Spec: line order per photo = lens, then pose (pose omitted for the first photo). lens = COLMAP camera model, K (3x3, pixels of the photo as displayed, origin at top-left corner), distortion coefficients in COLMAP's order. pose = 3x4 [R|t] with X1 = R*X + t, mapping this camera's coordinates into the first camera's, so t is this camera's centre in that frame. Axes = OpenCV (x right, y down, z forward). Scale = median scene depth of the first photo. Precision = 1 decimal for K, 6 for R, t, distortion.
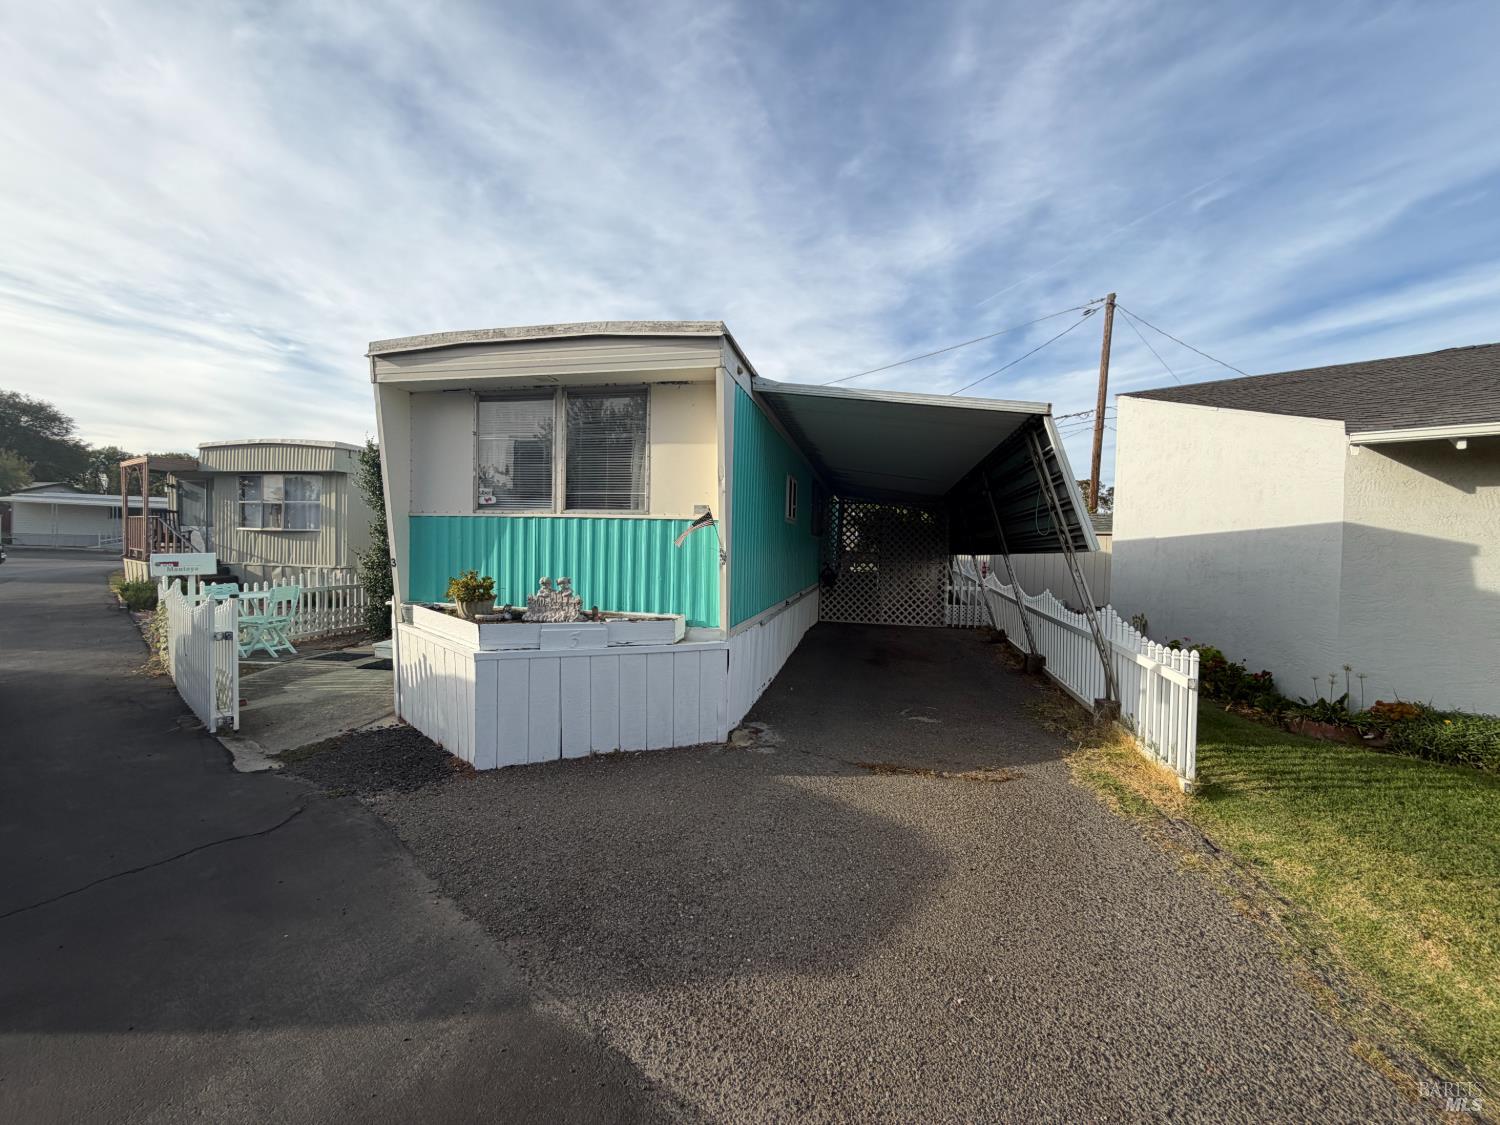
lens RADIAL K [[597.0, 0, 747.2], [0, 597.0, 562.9], [0, 0, 1]] dist [0.003346, -0.000040]
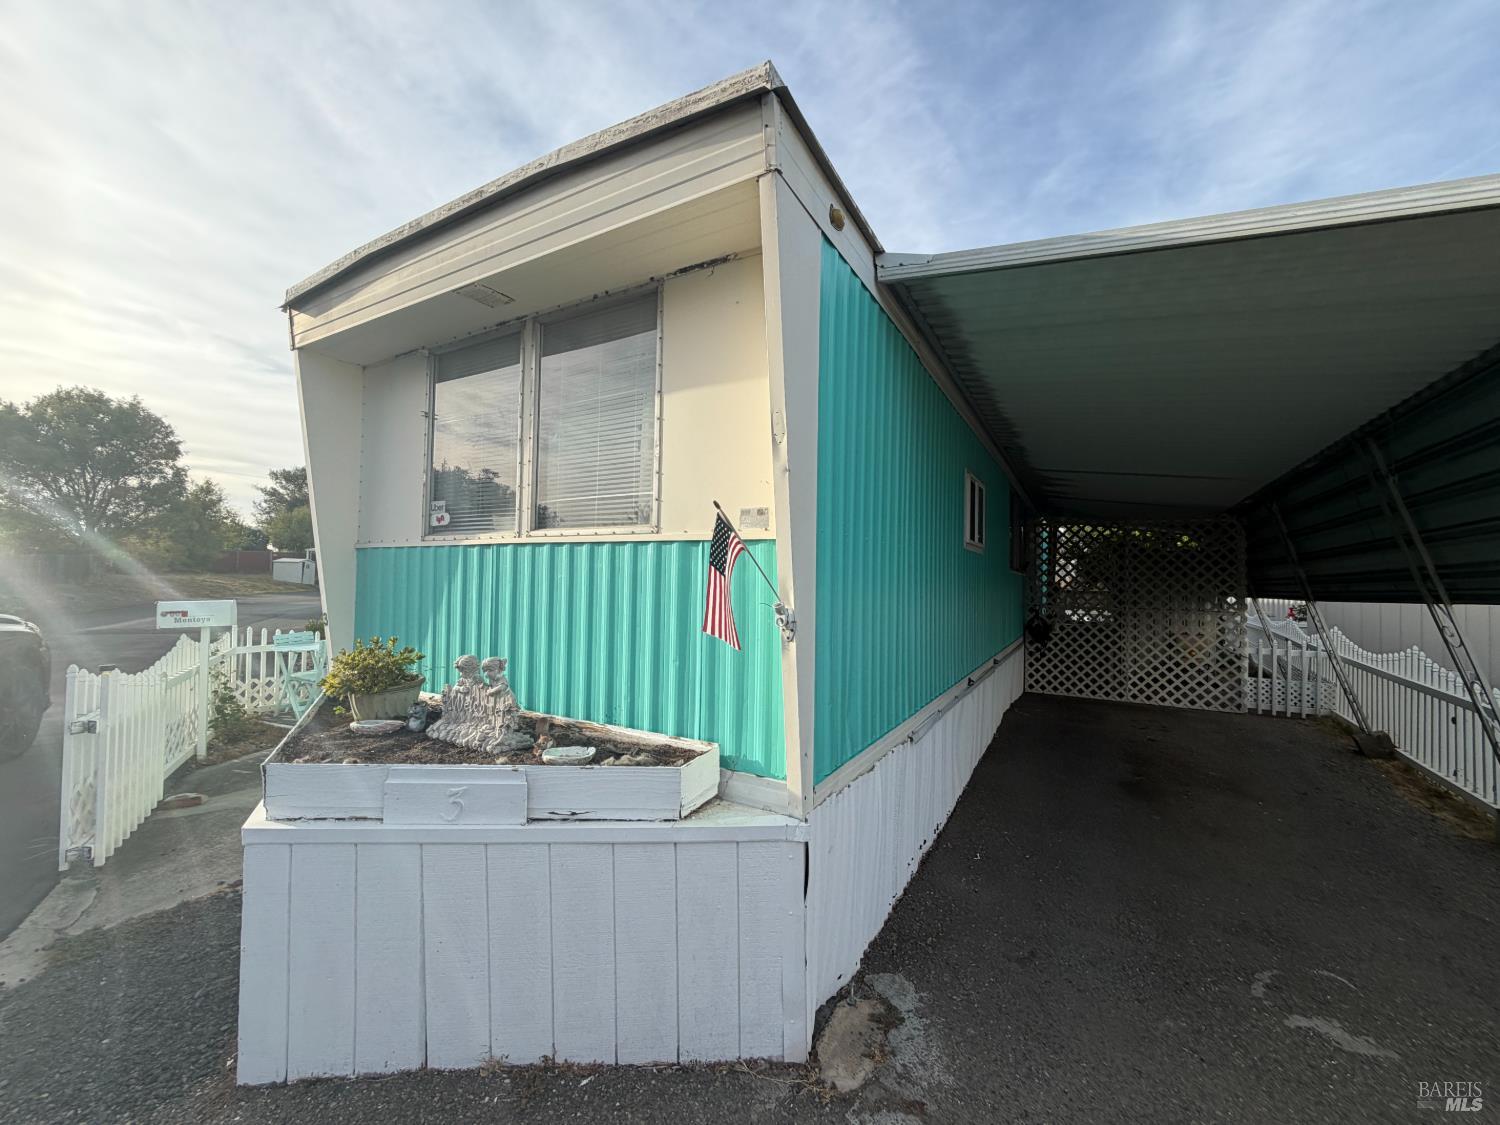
lens RADIAL K [[597.0, 0, 747.2], [0, 597.0, 562.9], [0, 0, 1]] dist [0.003346, -0.000040]
pose [[0.953077, -0.015752, -0.302319, 0.055682], [-0.003019, 0.998101, -0.061523, -0.024225], [0.302714, 0.059549, 0.951219, 0.531450]]
